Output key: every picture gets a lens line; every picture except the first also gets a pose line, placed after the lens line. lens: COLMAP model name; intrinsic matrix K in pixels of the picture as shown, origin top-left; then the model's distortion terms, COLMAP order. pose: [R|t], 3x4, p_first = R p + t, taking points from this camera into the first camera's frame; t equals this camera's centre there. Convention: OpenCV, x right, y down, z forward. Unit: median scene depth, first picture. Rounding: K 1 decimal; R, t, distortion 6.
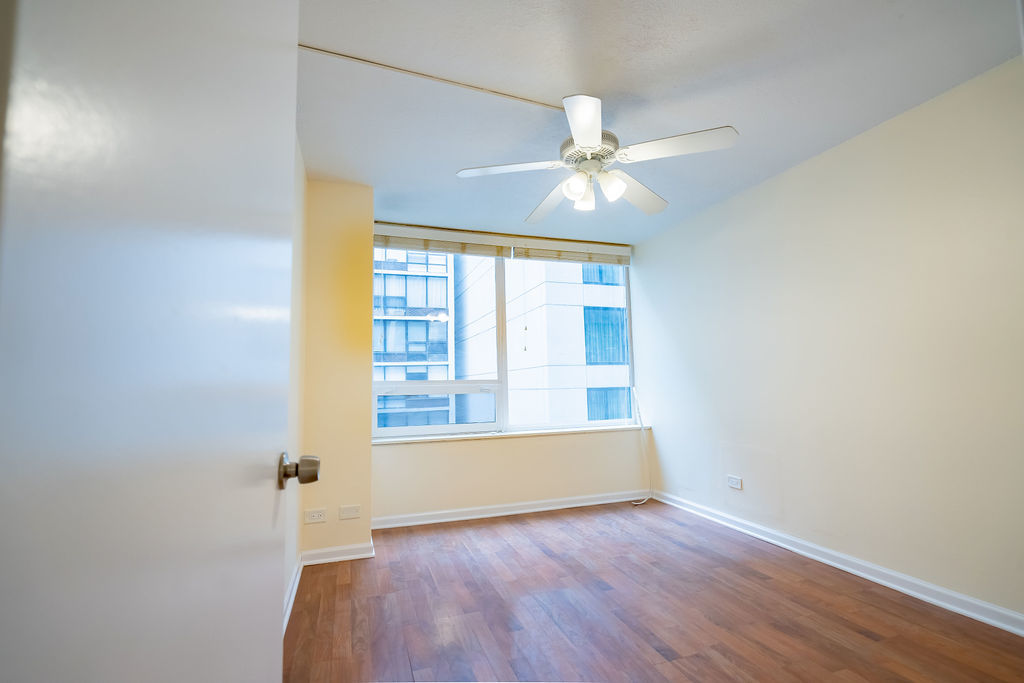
lens RADIAL K [[480.5, 0, 528.9], [0, 480.5, 340.7], [0, 0, 1]] dist [-0.001519, -0.000126]
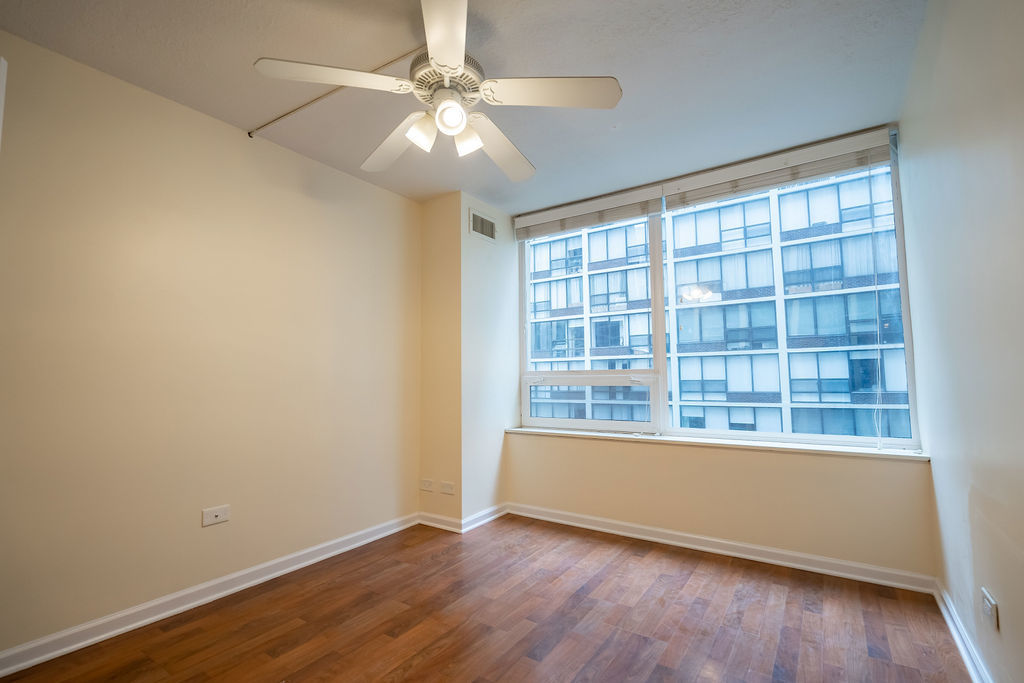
lens RADIAL K [[493.1, 0, 526.2], [0, 493.1, 343.1], [0, 0, 1]] dist [0.000418, -0.000003]
pose [[0.553308, -0.048204, -0.831581, 0.618534], [0.072949, 0.997293, -0.009273, 0.037158], [0.829776, -0.055532, 0.555327, 0.463325]]
